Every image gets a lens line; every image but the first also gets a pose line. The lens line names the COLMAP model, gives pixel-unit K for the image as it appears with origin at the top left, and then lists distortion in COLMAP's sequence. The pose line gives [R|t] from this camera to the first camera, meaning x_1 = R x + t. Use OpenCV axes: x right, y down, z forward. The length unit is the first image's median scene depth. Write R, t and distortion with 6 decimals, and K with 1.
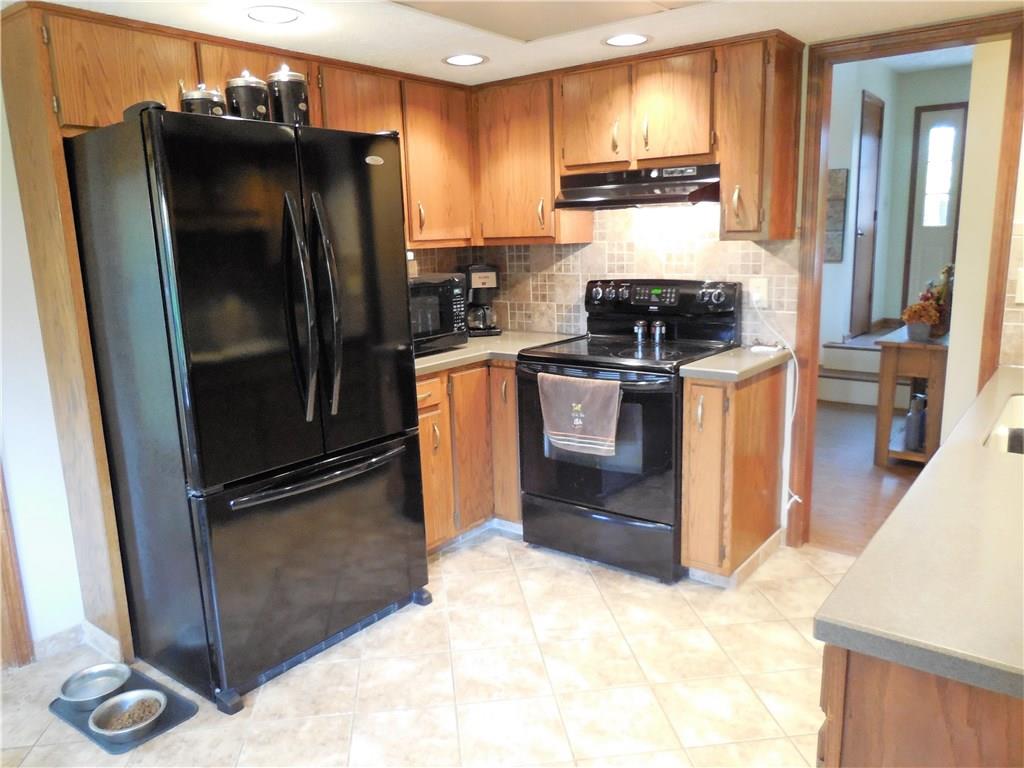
lens RADIAL K [[759.7, 0, 512.0], [0, 759.7, 384.0], [0, 0, 1]] dist [-0.055148, 0.034166]
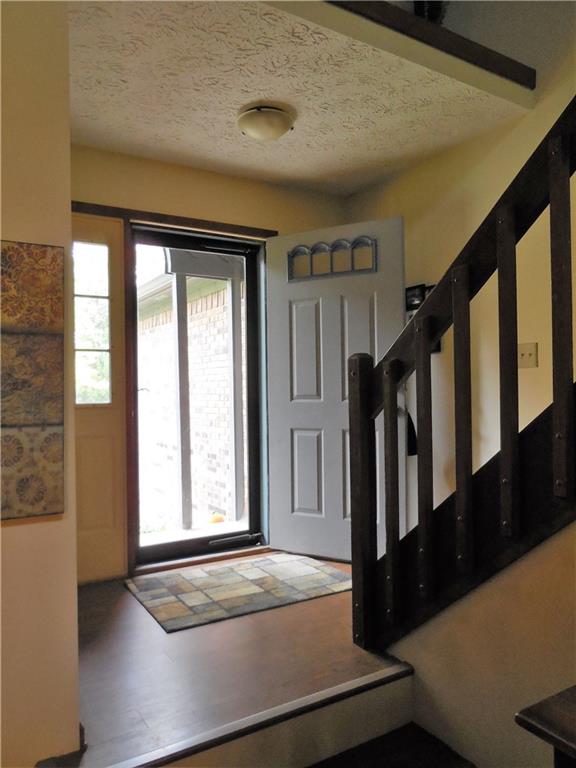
lens RADIAL K [[569.8, 0, 285.6], [0, 569.8, 377.6], [0, 0, 1]] dist [-0.055148, 0.034166]
pose [[0.358651, 0.036930, 0.932741, 0.236131], [0.186978, 0.976125, -0.110543, -0.175821], [-0.914554, 0.214048, 0.343183, 0.807357]]
